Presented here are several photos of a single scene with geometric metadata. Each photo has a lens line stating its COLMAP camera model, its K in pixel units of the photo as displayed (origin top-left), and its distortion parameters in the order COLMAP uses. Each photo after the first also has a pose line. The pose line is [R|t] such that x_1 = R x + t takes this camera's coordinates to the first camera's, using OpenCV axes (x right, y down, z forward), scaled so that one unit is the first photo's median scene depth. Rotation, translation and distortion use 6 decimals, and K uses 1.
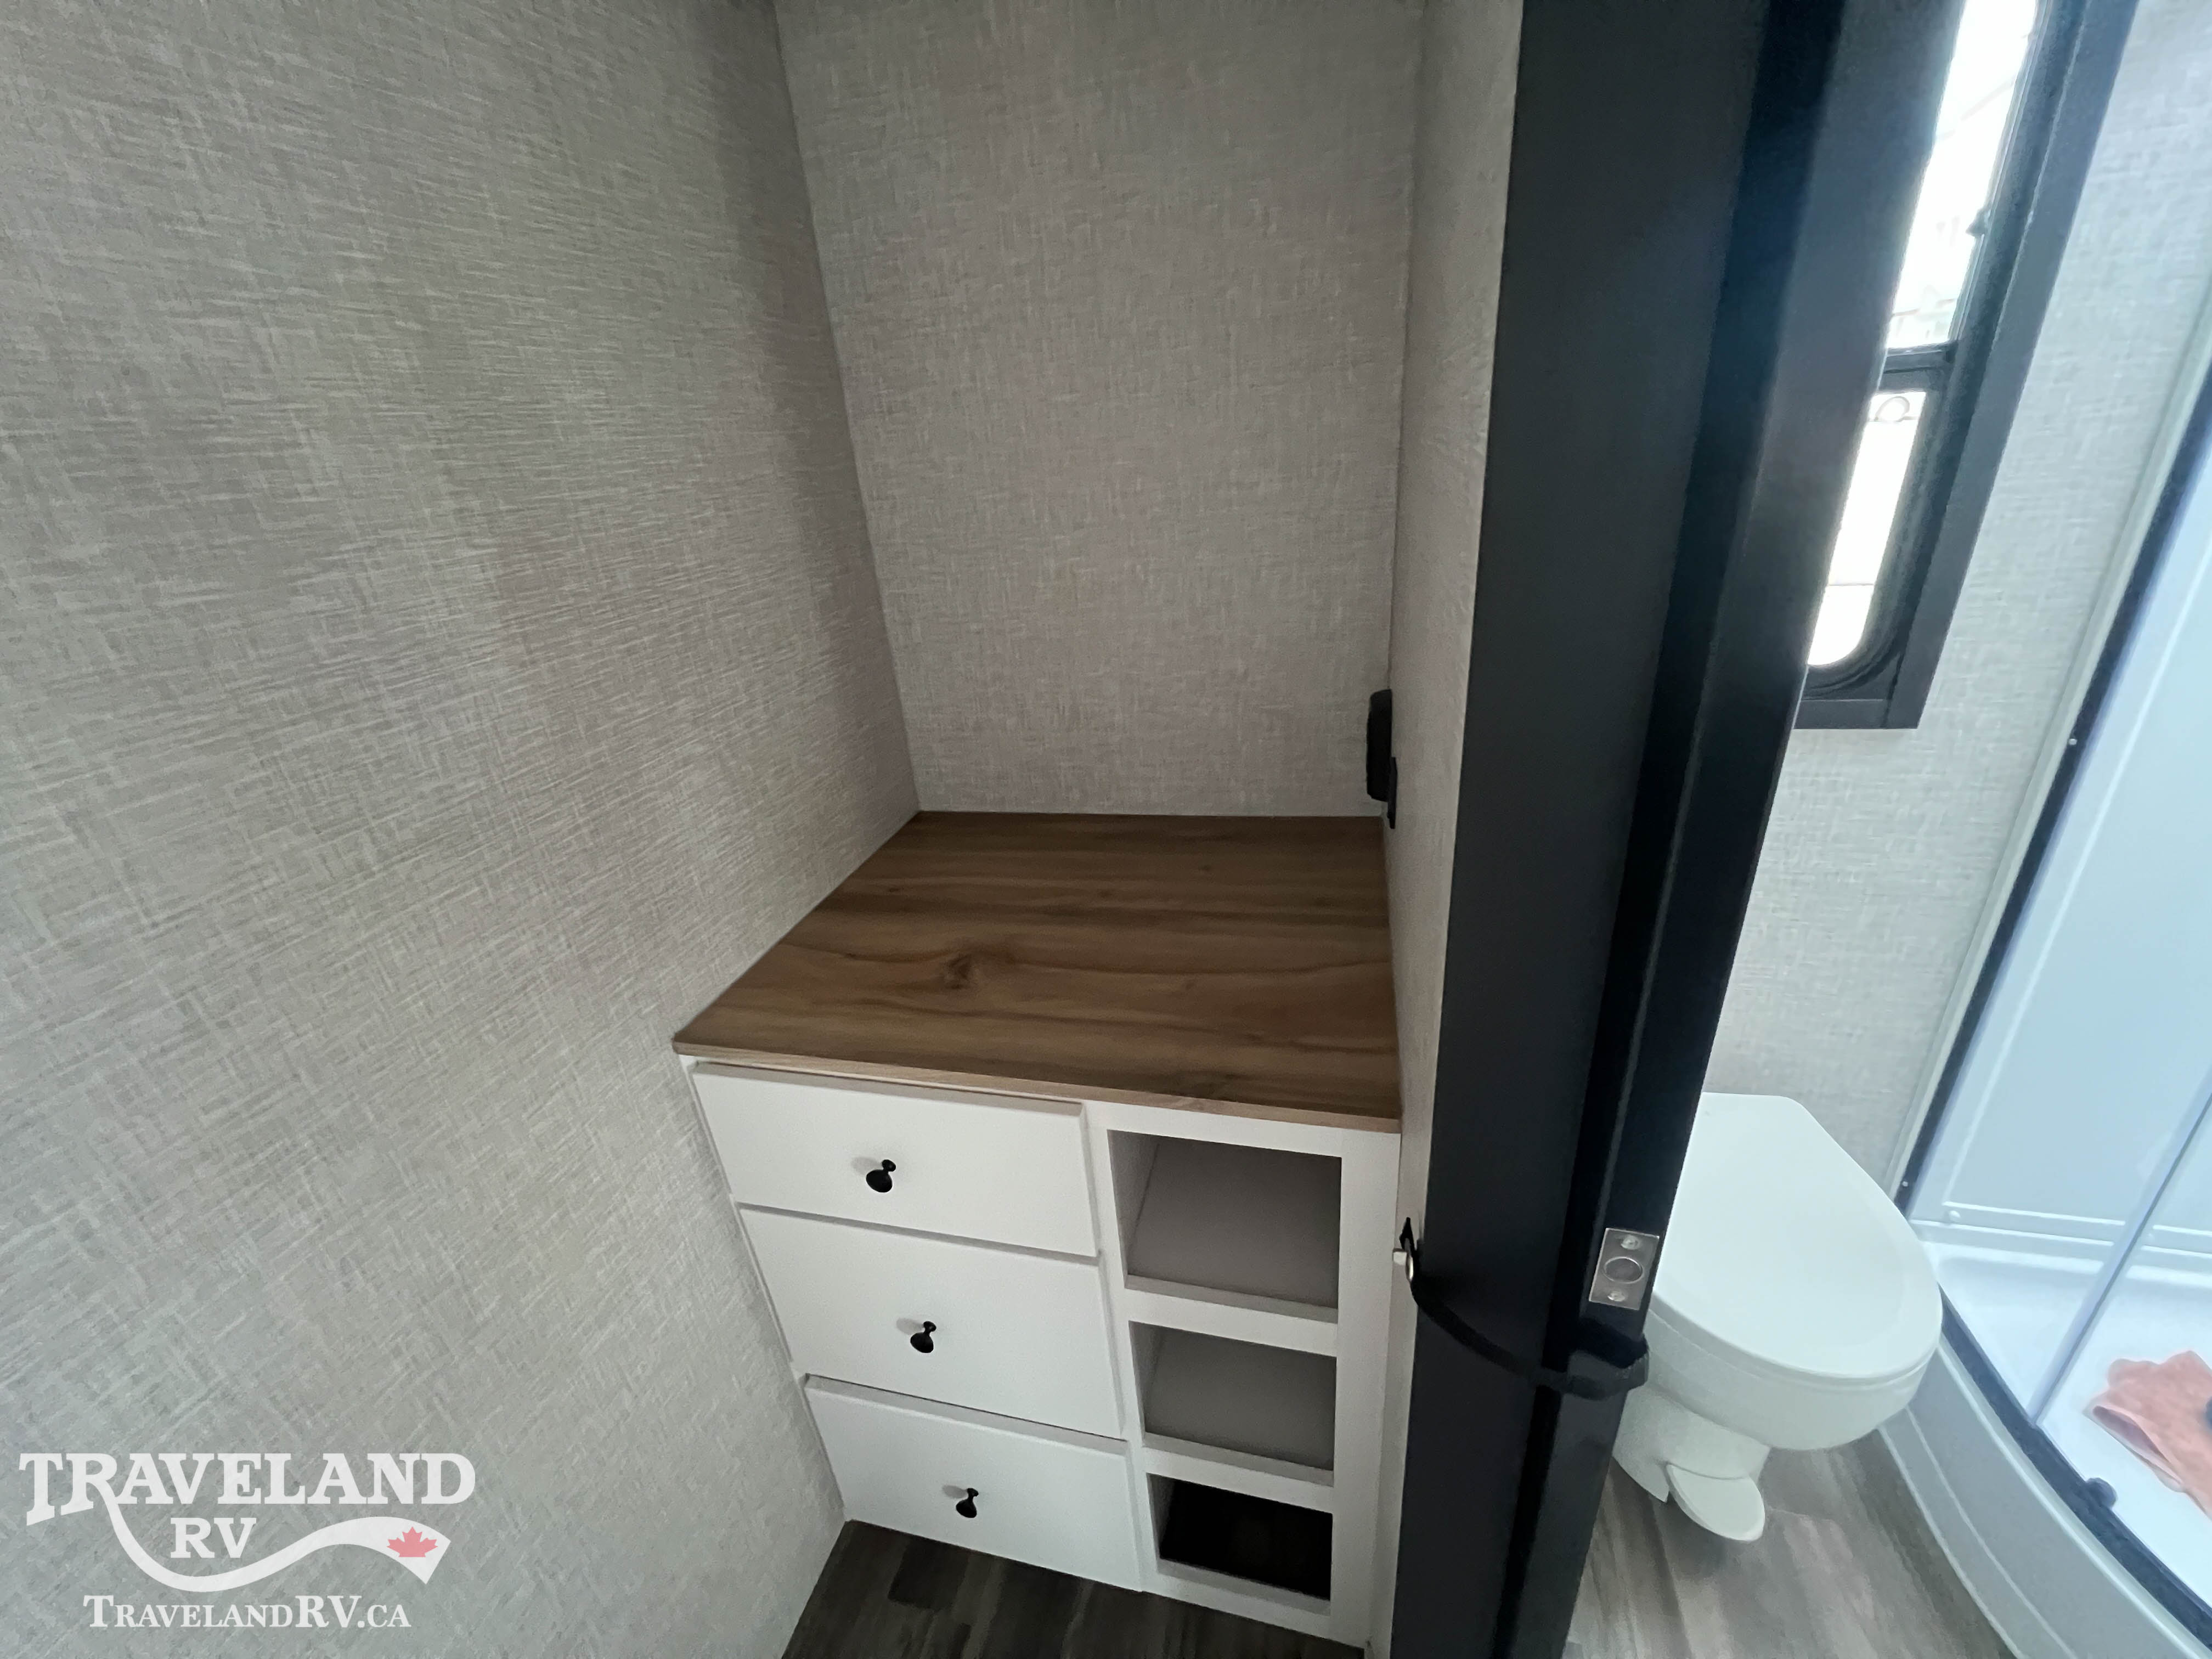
lens RADIAL K [[880.8, 0, 1100.6], [0, 880.8, 828.0], [0, 0, 1]] dist [-0.003082, -0.000272]
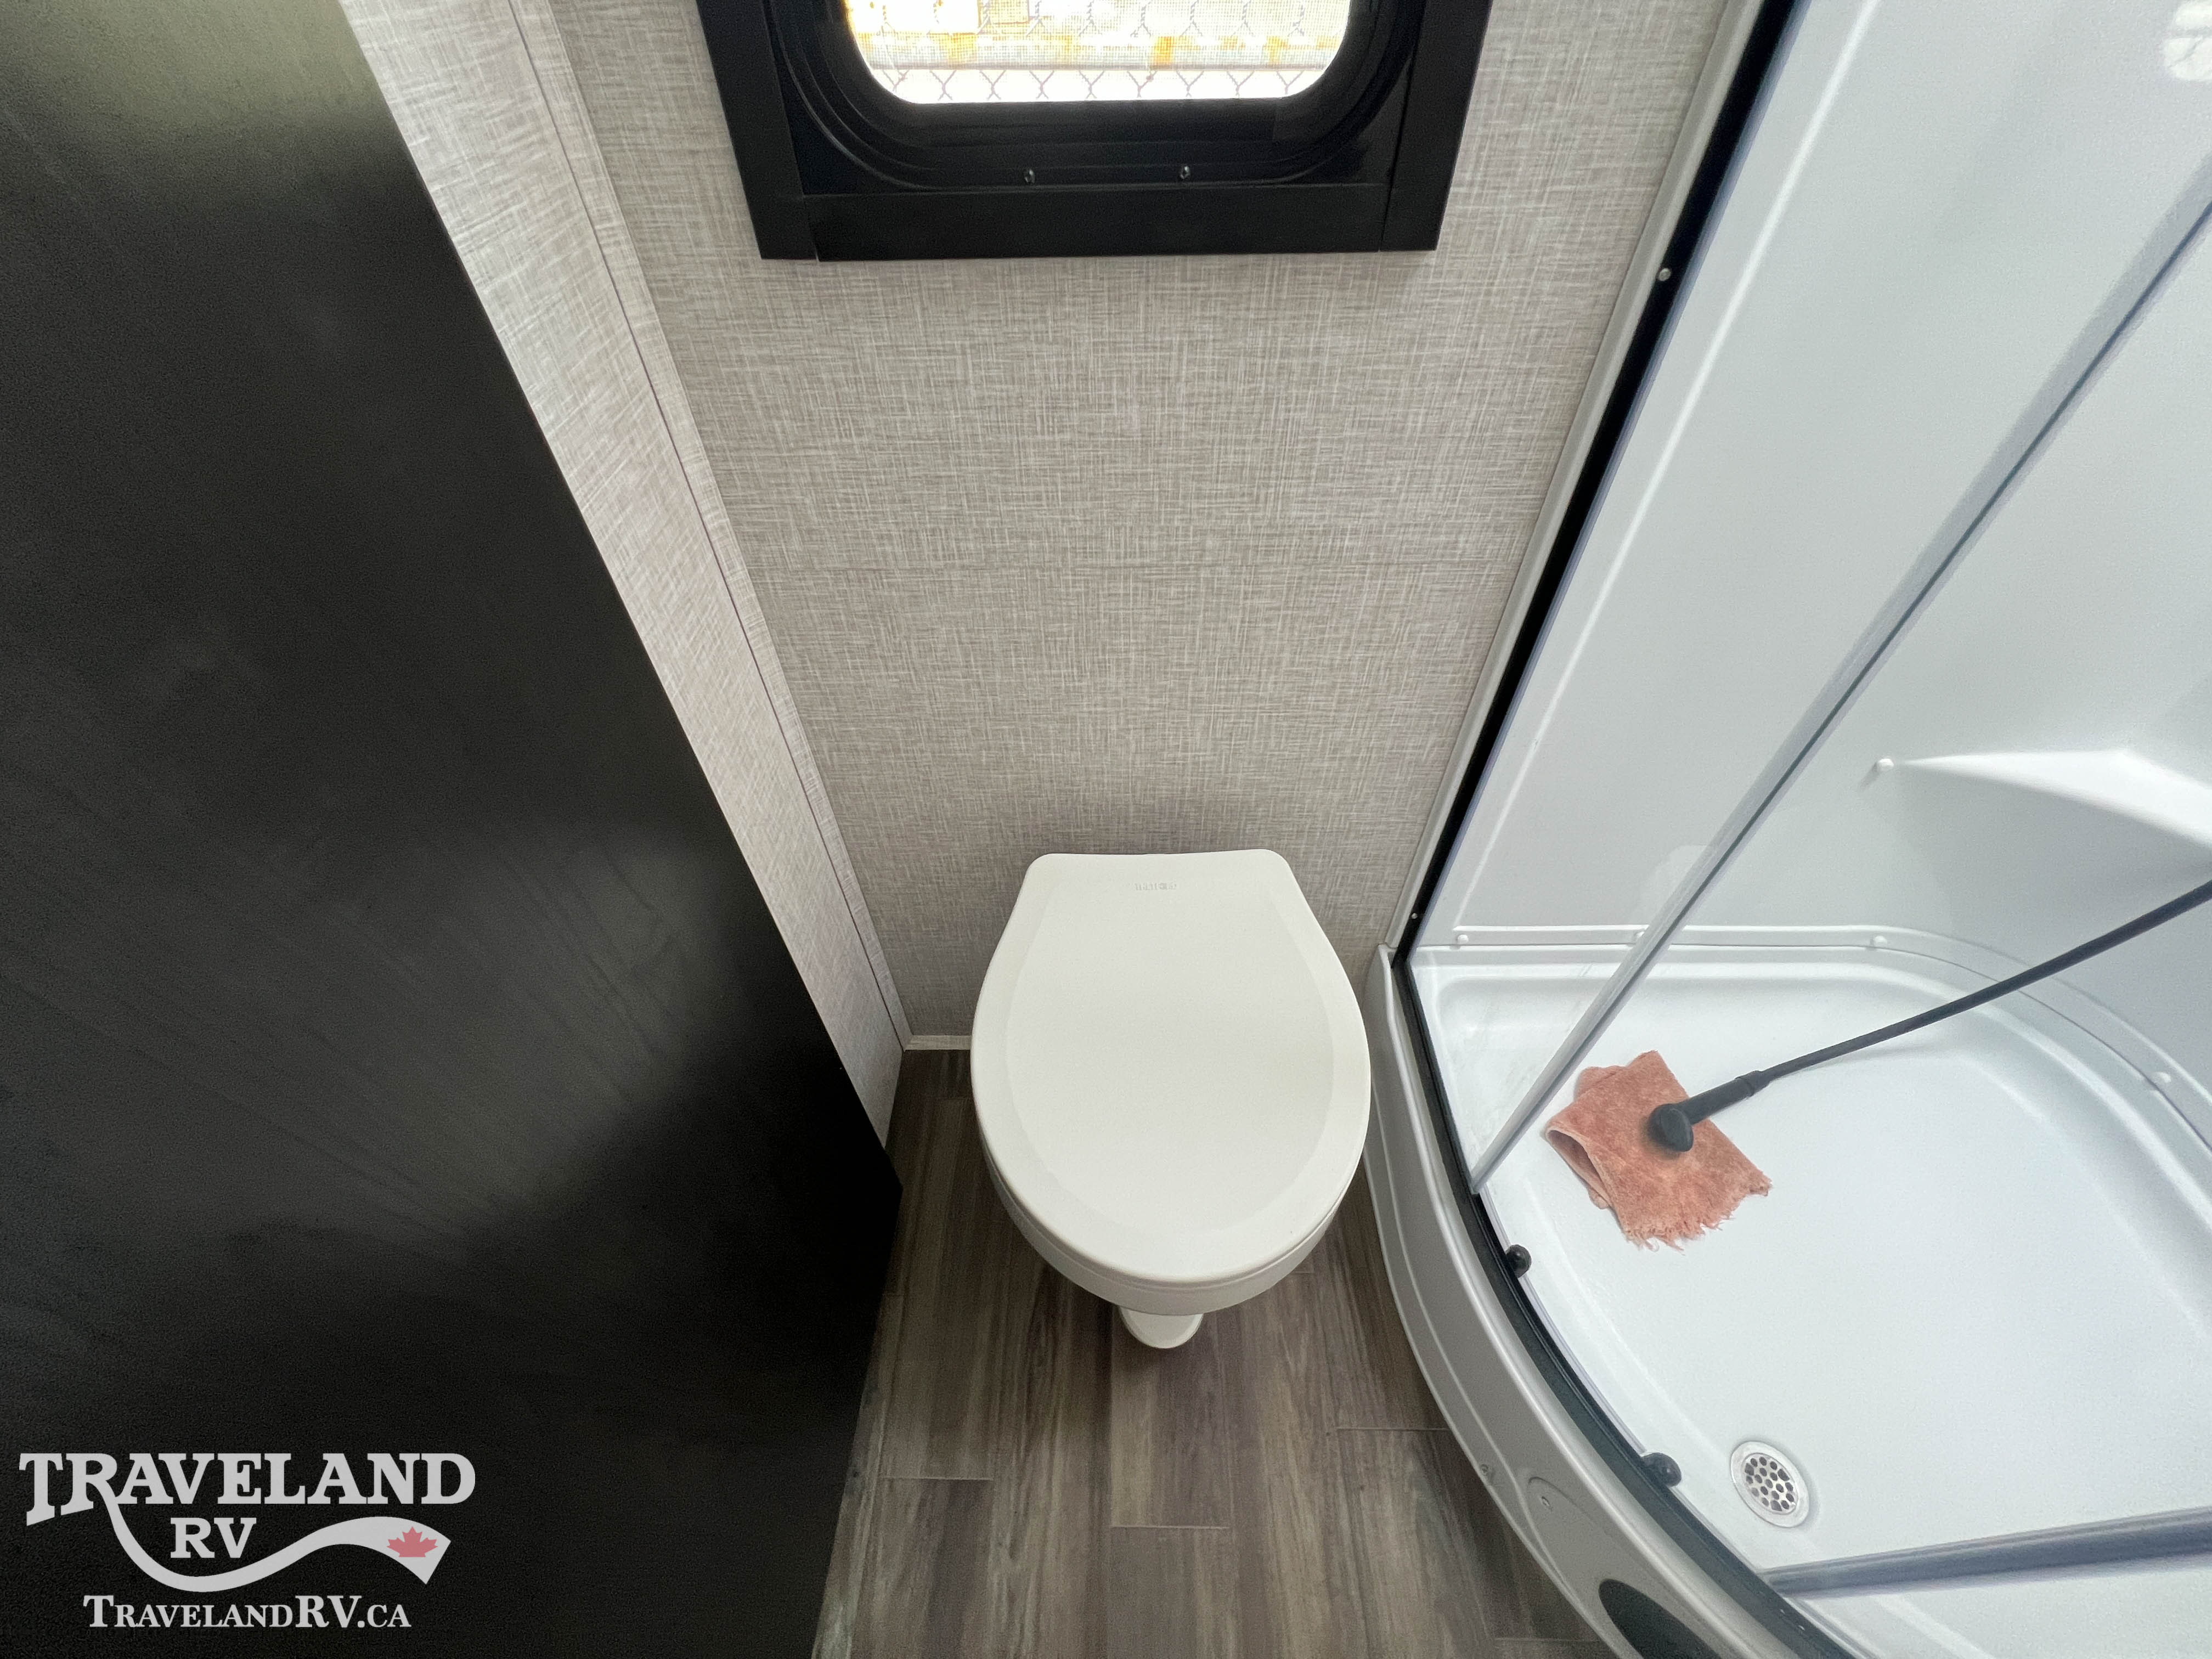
lens RADIAL K [[884.7, 0, 1102.4], [0, 884.7, 825.8], [0, 0, 1]] dist [-0.001370, 0.000032]
pose [[0.968214, -0.130072, 0.213640, 0.541989], [0.040078, 0.923787, 0.380804, -0.001450], [-0.246890, -0.360138, 0.899637, 0.412622]]
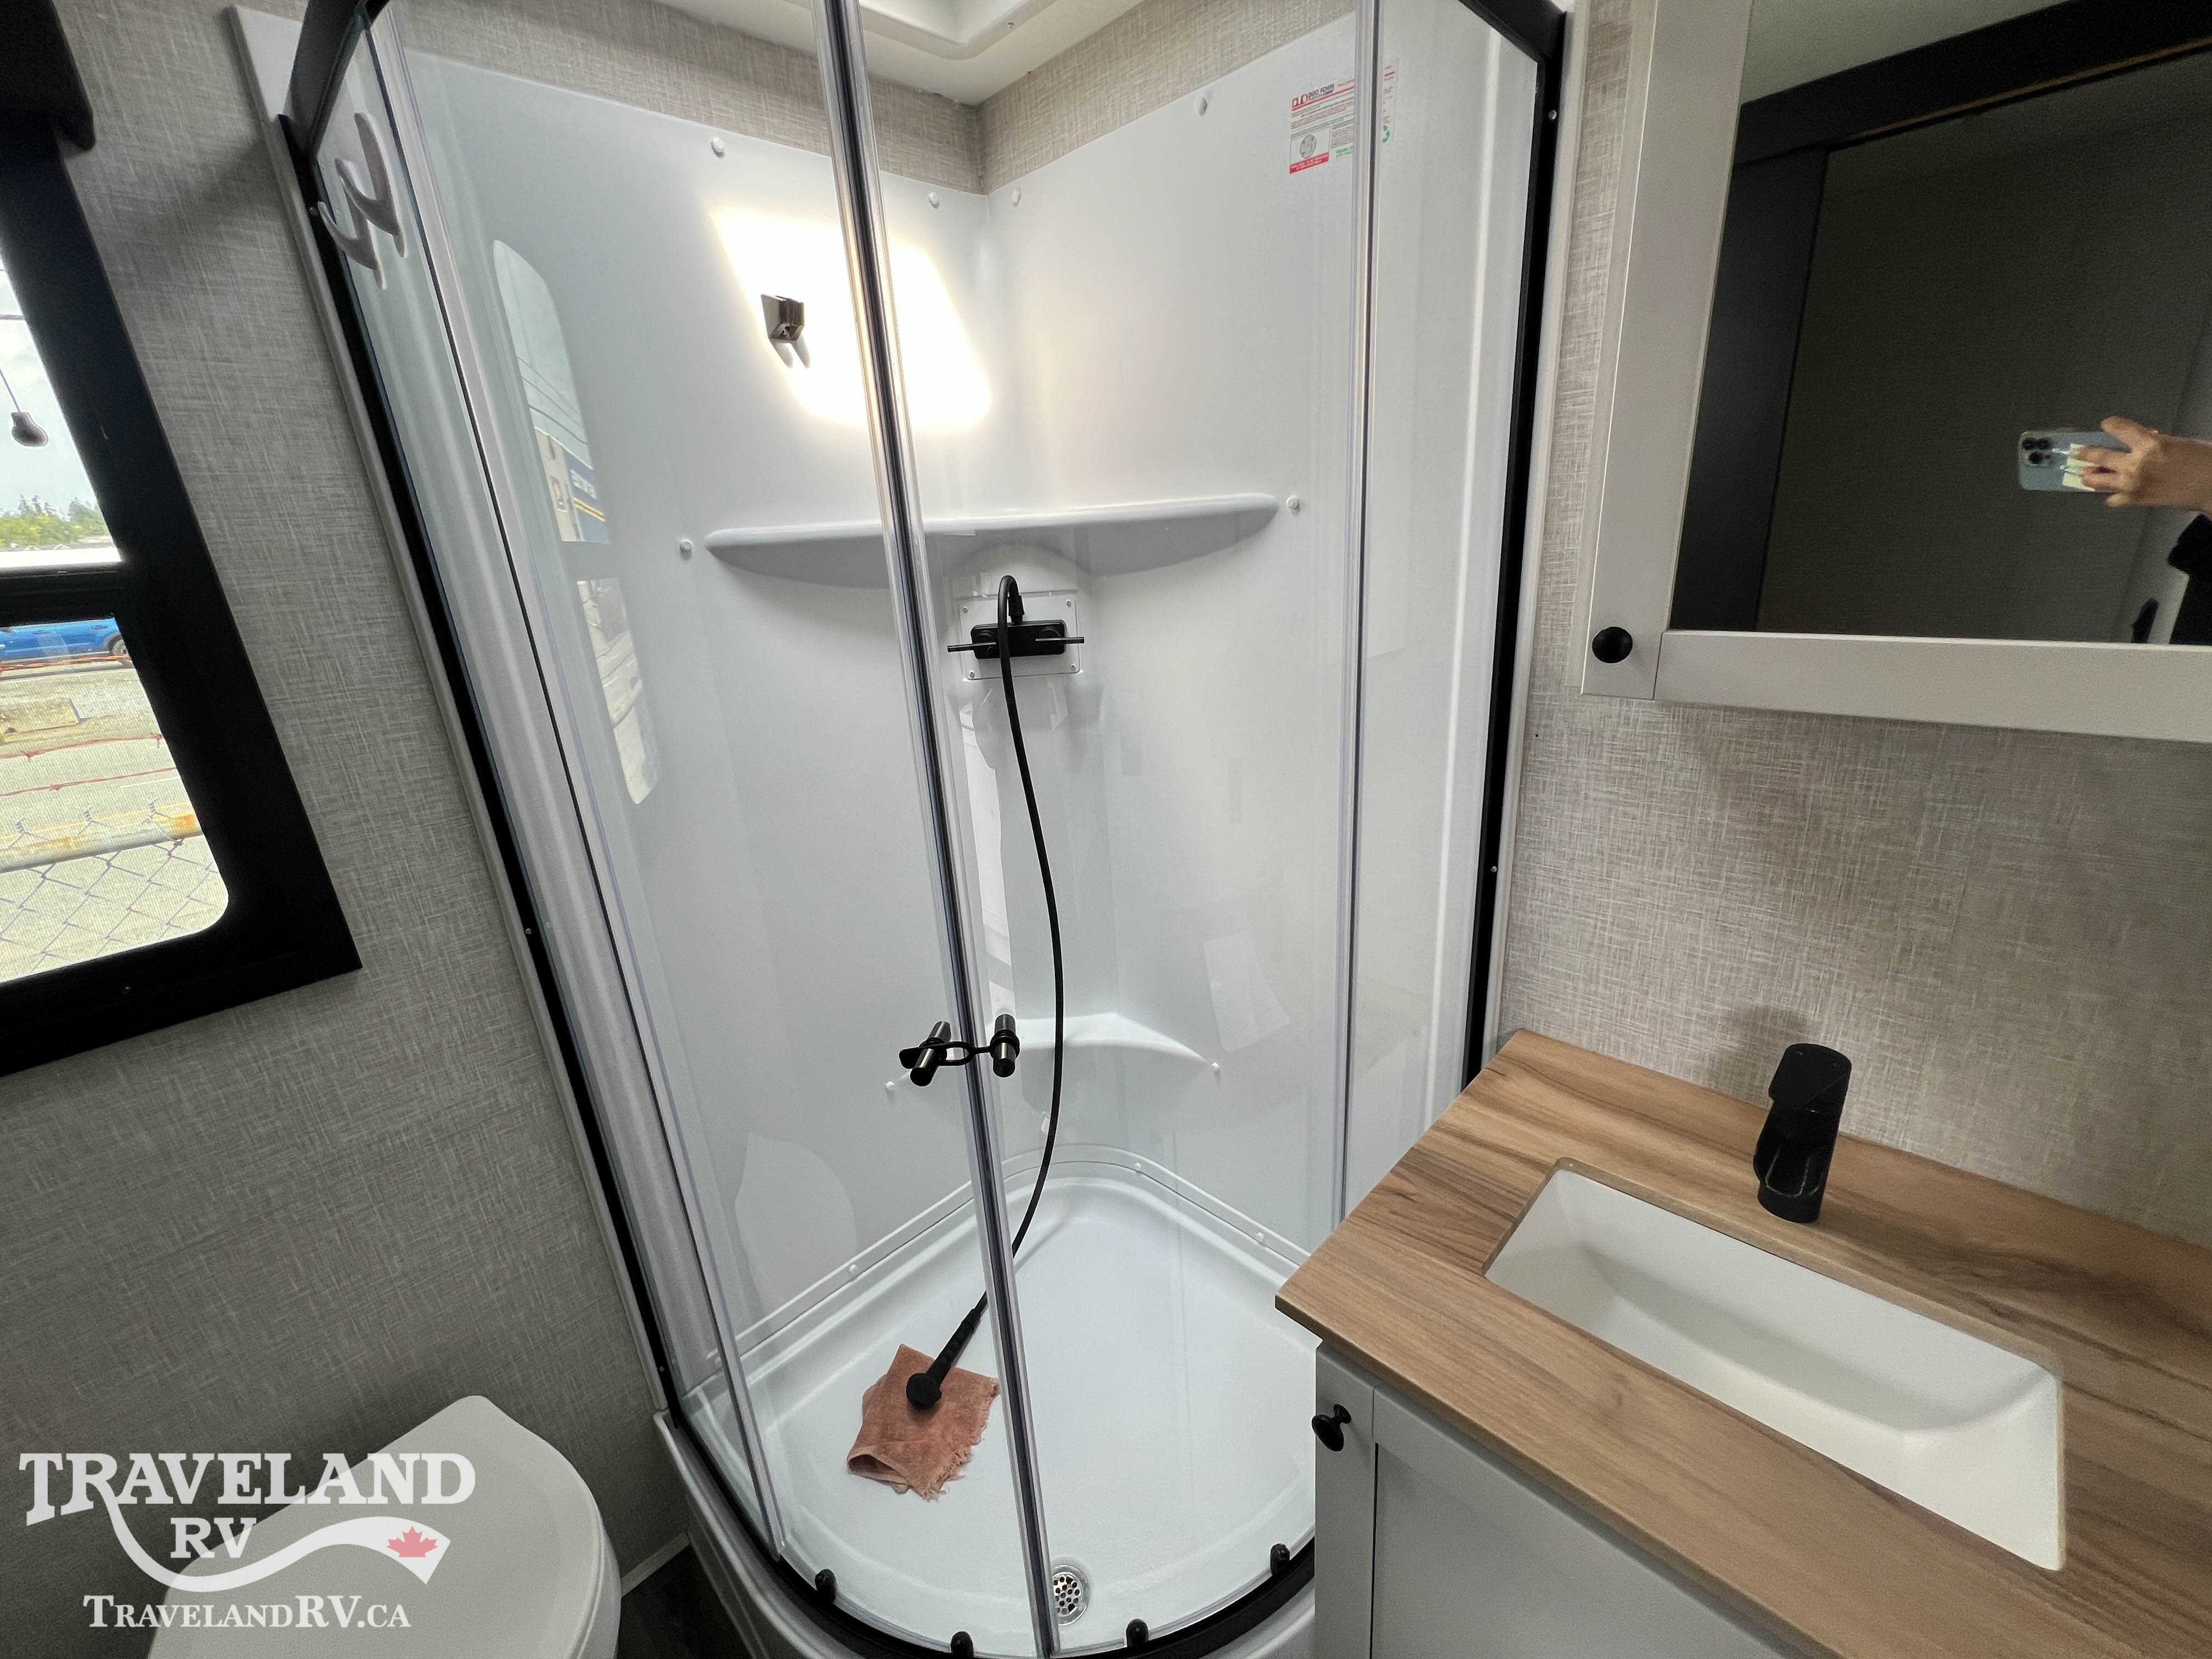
lens RADIAL K [[886.6, 0, 1104.0], [0, 886.6, 825.9], [0, 0, 1]] dist [-0.001912, 0.000084]
pose [[0.505843, -0.230054, 0.831383, 0.571447], [0.372731, 0.927459, 0.029857, 0.005587], [-0.777942, 0.294779, 0.554897, -0.108155]]
